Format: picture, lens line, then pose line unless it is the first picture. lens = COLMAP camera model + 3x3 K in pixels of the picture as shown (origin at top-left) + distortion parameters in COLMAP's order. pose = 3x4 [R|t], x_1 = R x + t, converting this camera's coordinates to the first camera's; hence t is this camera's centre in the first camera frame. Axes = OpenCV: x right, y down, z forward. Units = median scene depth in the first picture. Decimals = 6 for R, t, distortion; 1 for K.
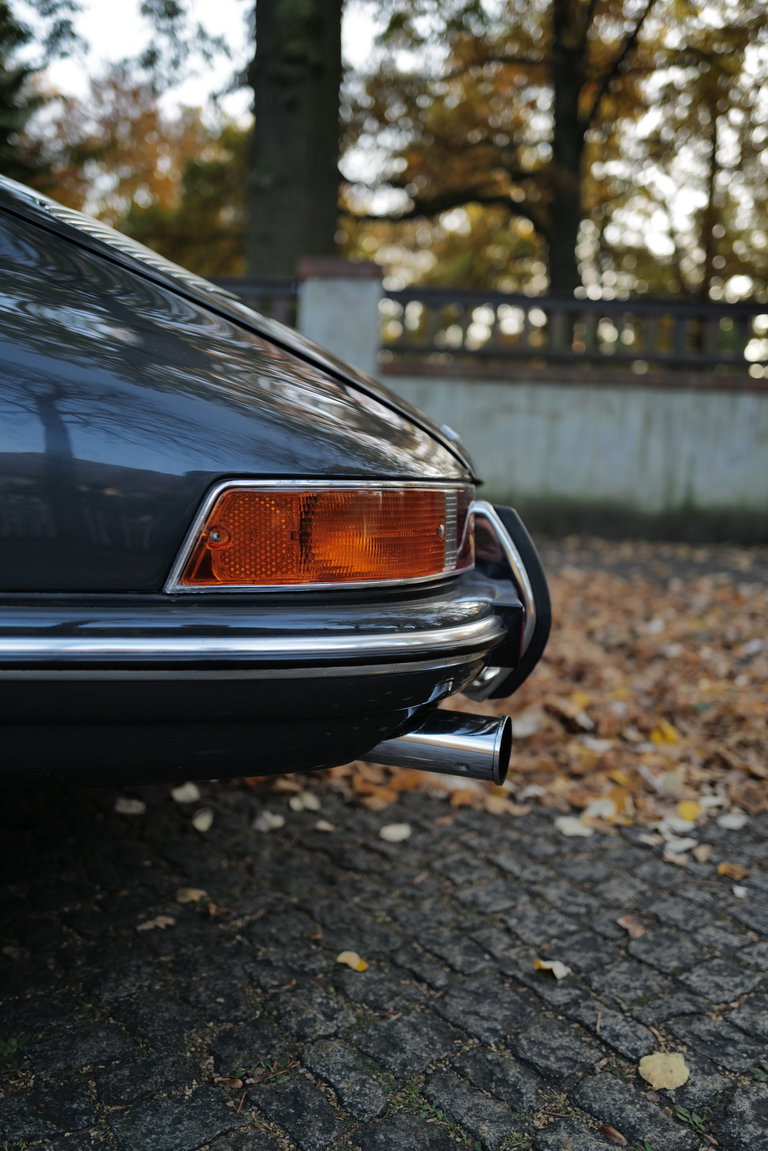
lens RADIAL K [[858.4, 0, 378.8], [0, 858.4, 572.4], [0, 0, 1]] dist [-0.003746, -0.002830]
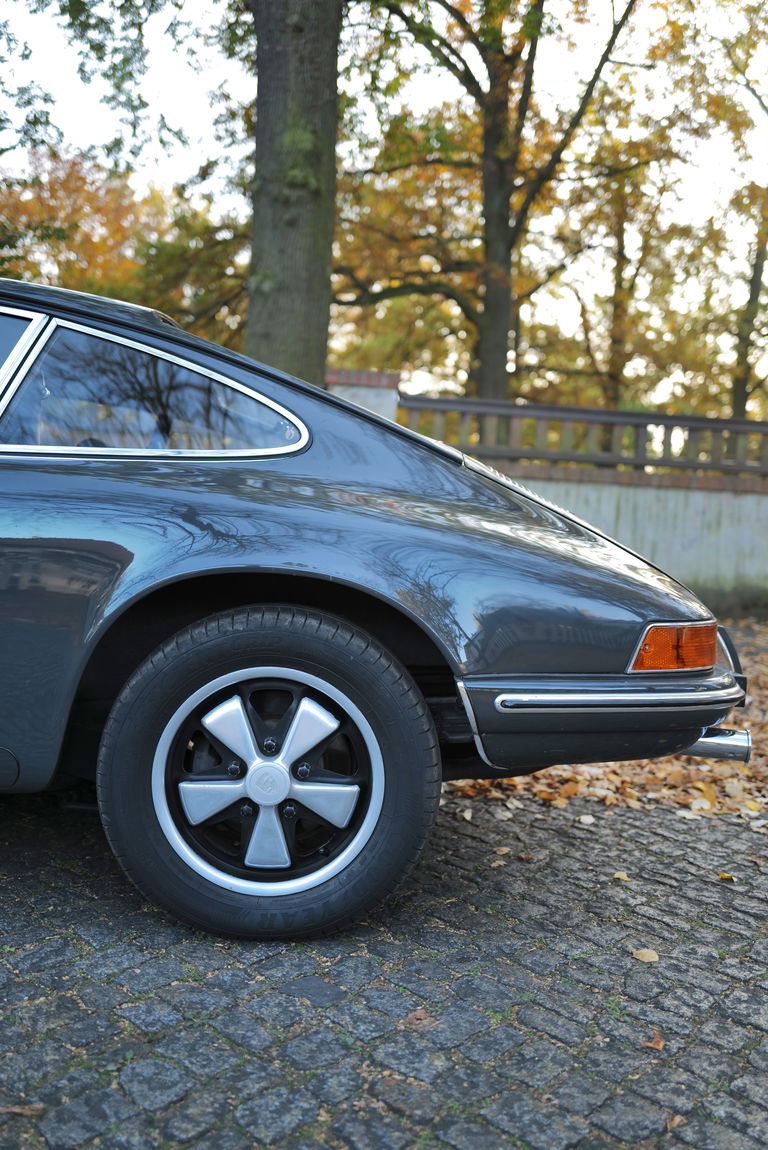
lens RADIAL K [[857.7, 0, 381.1], [0, 857.7, 577.5], [0, 0, 1]] dist [-0.003746, -0.002830]
pose [[0.994371, 0.007913, 0.105661, -0.605498], [-0.001362, 0.998080, -0.061929, -0.048401], [-0.105948, 0.061437, 0.992472, -0.632976]]
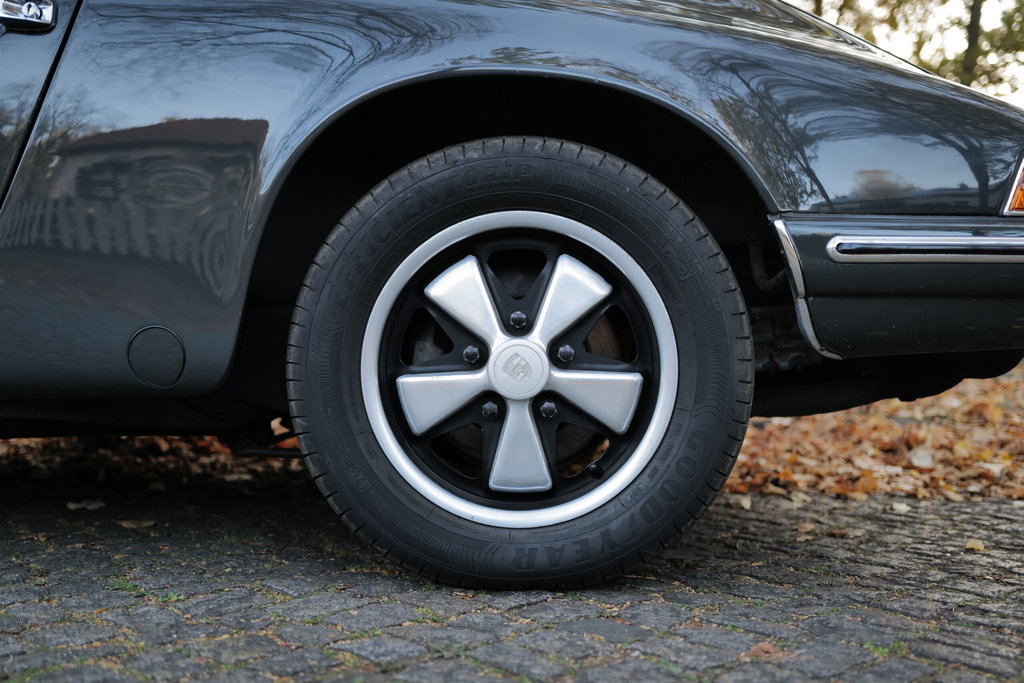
lens RADIAL K [[956.6, 0, 509.6], [0, 956.6, 332.8], [0, 0, 1]] dist [-0.007144, 0.000000]
pose [[0.998336, -0.025804, 0.051570, -0.688757], [0.031451, 0.993225, -0.111871, 0.225136], [-0.048334, 0.113307, 0.992384, -0.393359]]
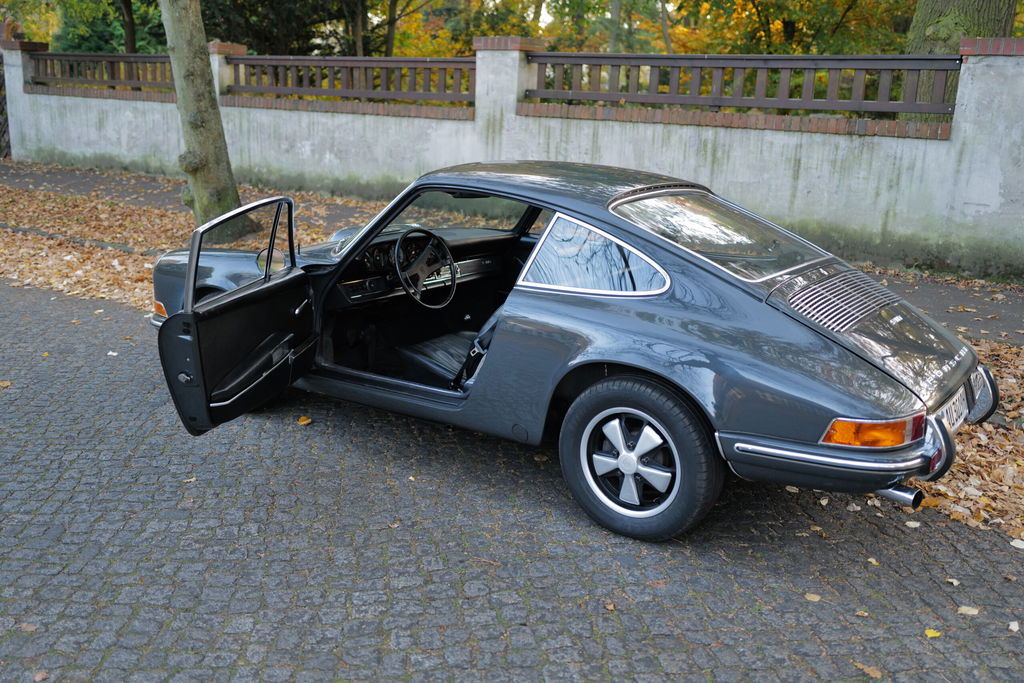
lens RADIAL K [[956.6, 0, 513.1], [0, 956.6, 339.9], [0, 0, 1]] dist [-0.007144, 0.000000]
pose [[0.852409, 0.115404, -0.509981, 0.391347], [-0.048474, 0.988580, 0.142685, -0.533191], [0.520624, -0.096905, 0.848269, -1.799445]]
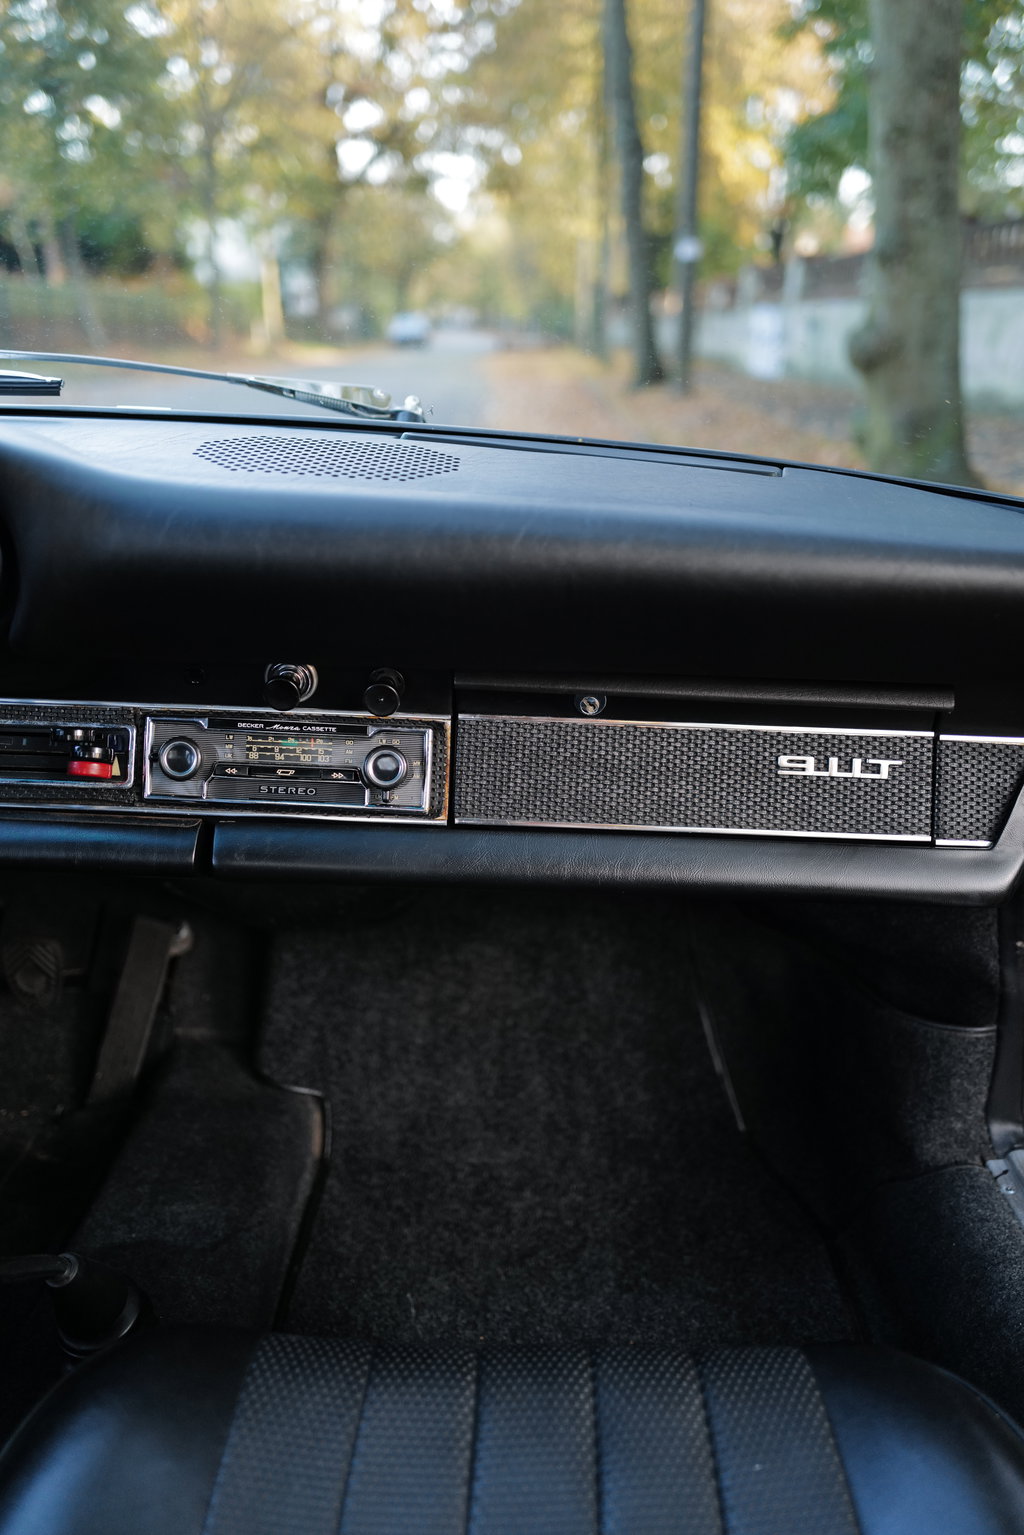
lens RADIAL K [[1144.8, 0, 502.8], [0, 1144.8, 772.3], [0, 0, 1]] dist [-0.003746, -0.002830]
pose [[0.052053, 0.318961, -0.946337, -1.231911], [-0.116674, 0.943075, 0.311443, -0.433301], [0.991805, 0.094201, 0.086304, 1.323195]]
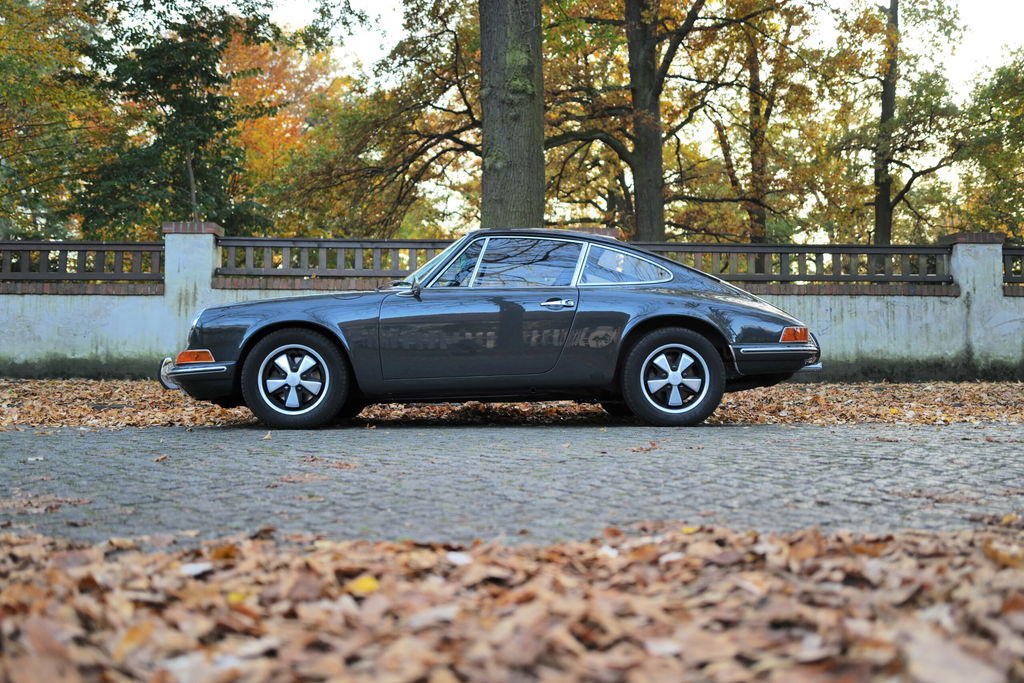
lens RADIAL K [[956.6, 0, 513.3], [0, 956.6, 331.9], [0, 0, 1]] dist [-0.007144, 0.000000]
pose [[0.993313, -0.038174, 0.108959, -1.817842], [0.054996, 0.986252, -0.155828, 0.580195], [-0.101512, 0.160779, 0.981756, -3.646211]]
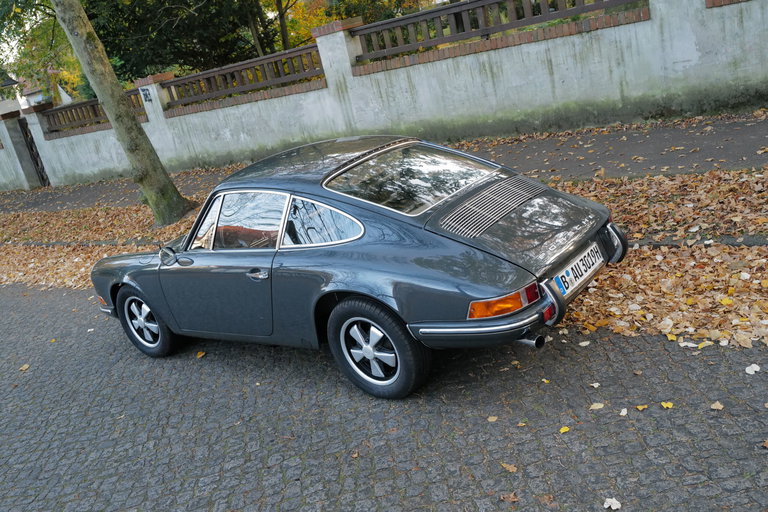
lens RADIAL K [[717.5, 0, 383.6], [0, 717.5, 253.6], [0, 0, 1]] dist [-0.007144, 0.000000]
pose [[0.789769, -0.054507, -0.610978, 1.220388], [0.213430, 0.958225, 0.190401, -0.770690], [0.575076, -0.280773, 0.768410, -1.551676]]
